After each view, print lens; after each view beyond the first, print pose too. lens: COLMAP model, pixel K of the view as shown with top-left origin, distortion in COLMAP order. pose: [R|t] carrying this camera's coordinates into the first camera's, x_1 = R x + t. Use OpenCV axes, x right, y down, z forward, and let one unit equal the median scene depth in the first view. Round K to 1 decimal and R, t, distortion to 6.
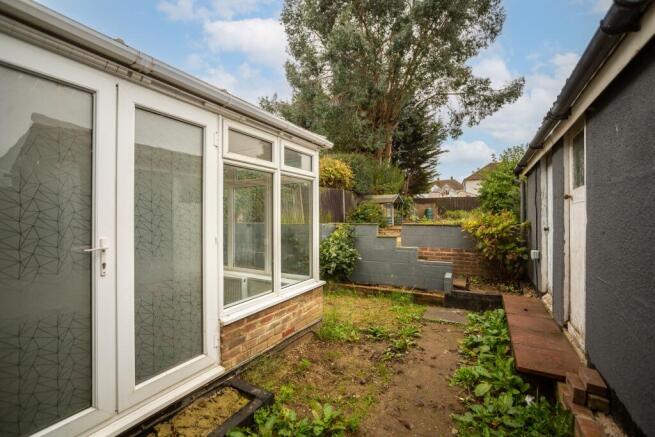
lens RADIAL K [[285.8, 0, 330.7], [0, 285.8, 217.1], [0, 0, 1]] dist [-0.024921, 0.000297]
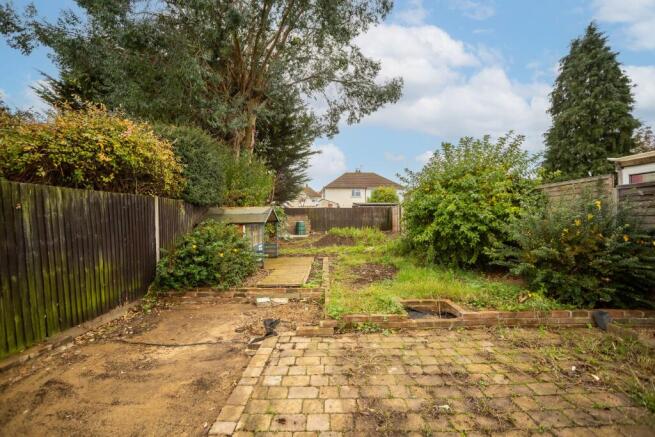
lens RADIAL K [[285.8, 0, 329.8], [0, 285.8, 217.6], [0, 0, 1]] dist [-0.024921, 0.000297]
pose [[0.878573, 0.002368, 0.477602, 0.044669], [0.005039, 0.999886, -0.014228, -0.034440], [-0.477581, 0.014907, 0.878461, 0.305224]]
